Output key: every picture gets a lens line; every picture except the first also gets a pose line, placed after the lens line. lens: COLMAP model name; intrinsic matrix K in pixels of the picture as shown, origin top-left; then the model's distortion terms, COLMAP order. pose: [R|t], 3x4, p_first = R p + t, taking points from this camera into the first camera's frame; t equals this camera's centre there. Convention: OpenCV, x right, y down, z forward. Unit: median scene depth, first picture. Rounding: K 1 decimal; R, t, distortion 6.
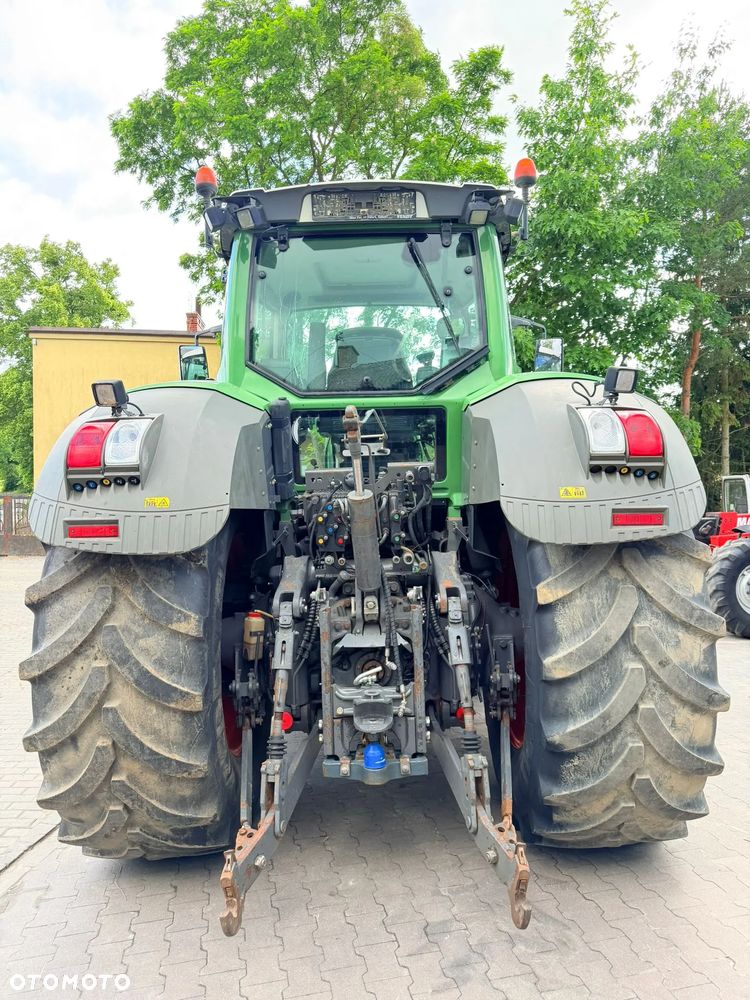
lens RADIAL K [[699.3, 0, 372.7], [0, 699.3, 502.7], [0, 0, 1]] dist [0.055226, -0.066142]
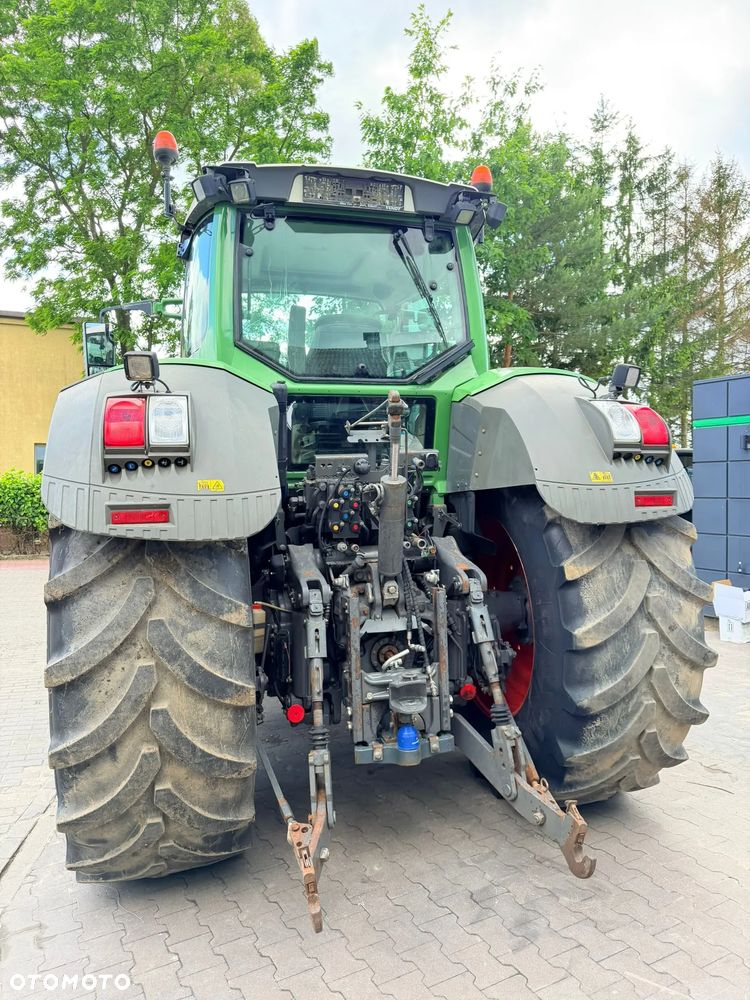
lens RADIAL K [[701.2, 0, 375.0], [0, 701.2, 500.0], [0, 0, 1]] dist [0.060499, -0.080019]
pose [[0.960161, -0.003971, 0.279419, -0.341709], [0.004904, 0.999984, -0.002640, 0.021676], [-0.279404, 0.003905, 0.960166, 0.039393]]
